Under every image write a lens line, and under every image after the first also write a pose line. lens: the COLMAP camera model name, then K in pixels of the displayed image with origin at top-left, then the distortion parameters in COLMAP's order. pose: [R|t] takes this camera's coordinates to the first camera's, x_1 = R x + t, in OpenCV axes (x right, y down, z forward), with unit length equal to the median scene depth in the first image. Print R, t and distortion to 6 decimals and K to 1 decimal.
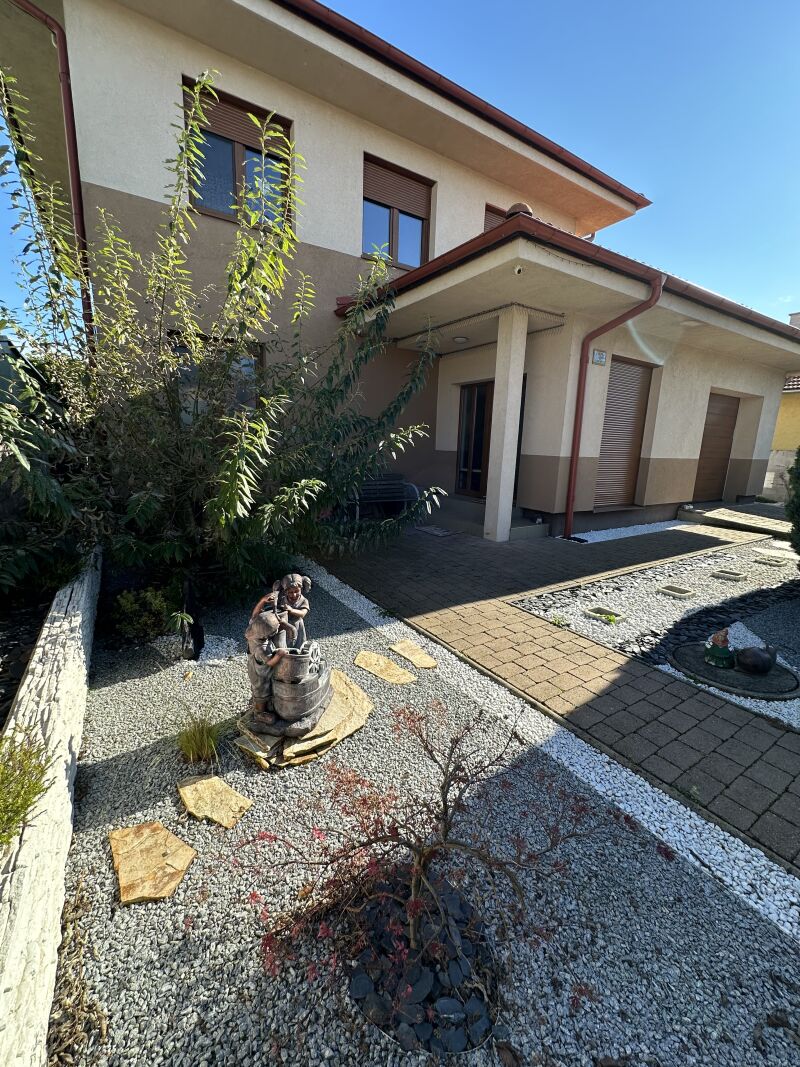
lens RADIAL K [[444.9, 0, 400.0], [0, 444.9, 533.5], [0, 0, 1]] dist [-0.000334, 0.000073]
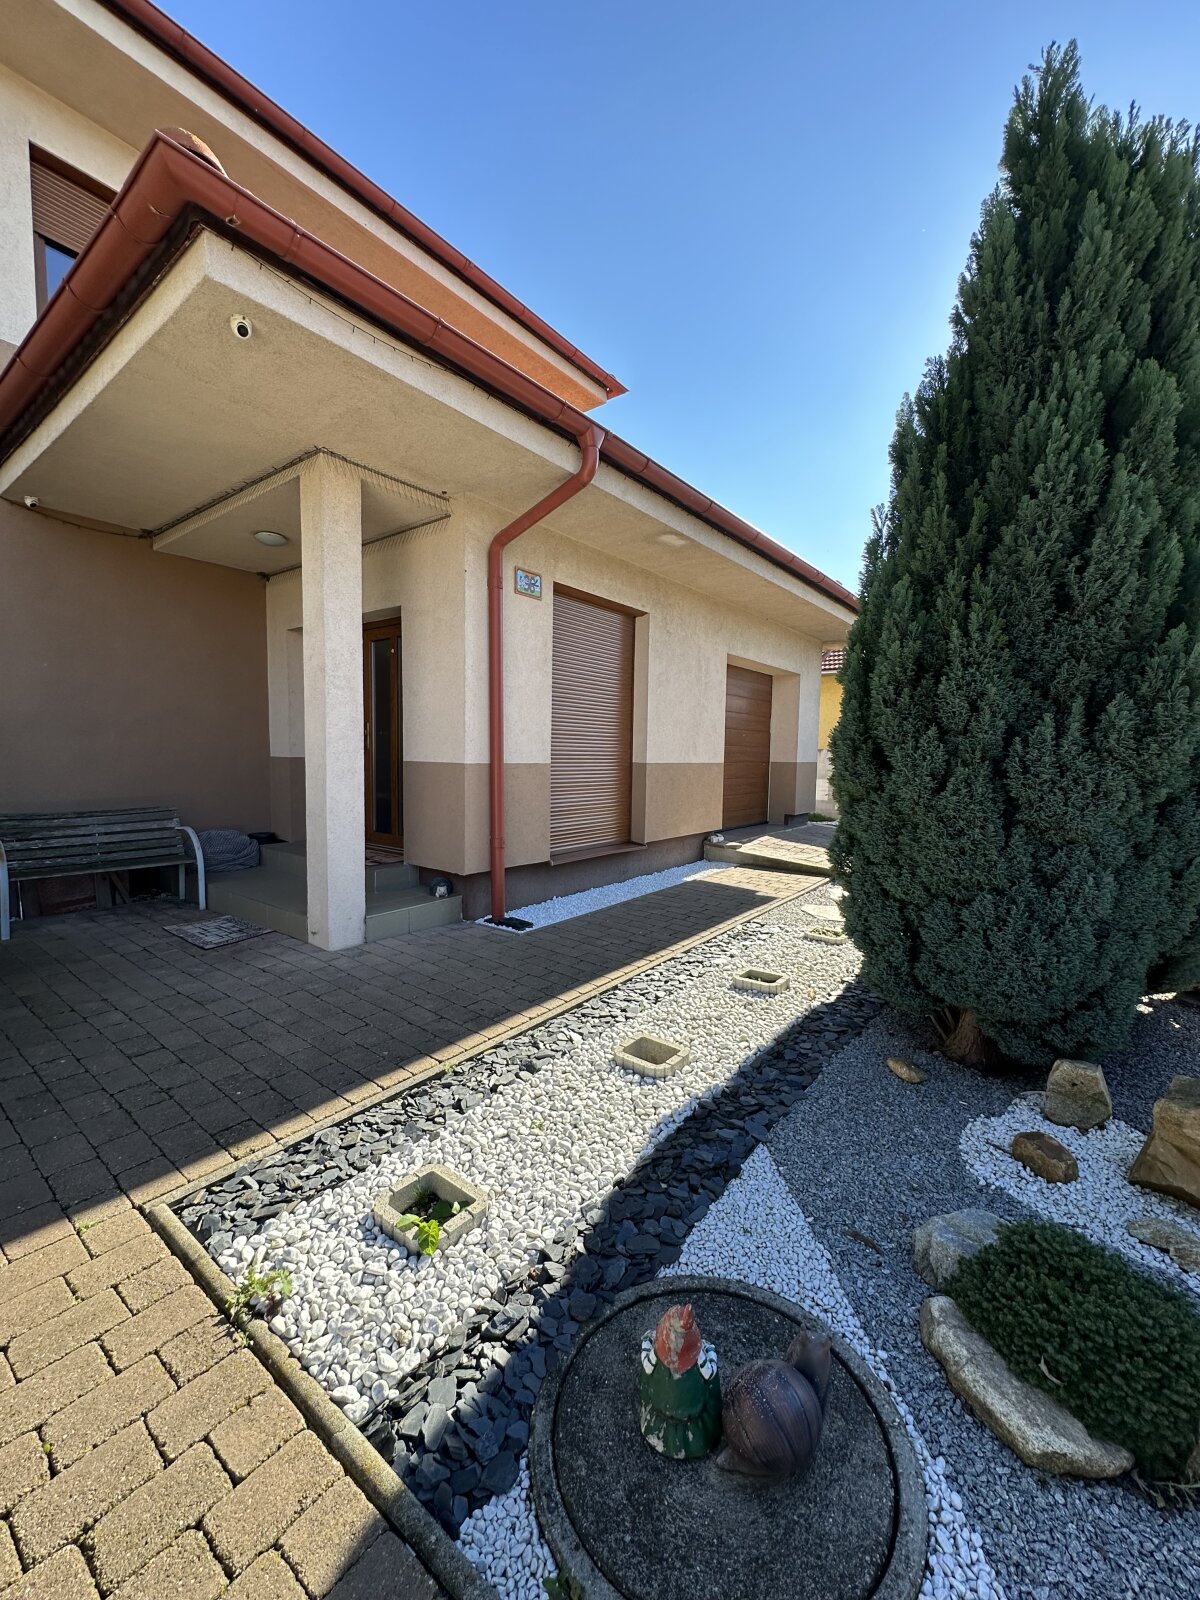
lens RADIAL K [[648.2, 0, 600.0], [0, 648.2, 800.0], [0, 0, 1]] dist [-0.007406, 0.000190]
pose [[0.939961, -0.039245, 0.339017, 0.268399], [0.079629, 0.991168, -0.106042, -0.043632], [-0.331861, 0.126671, 0.934785, 0.278810]]
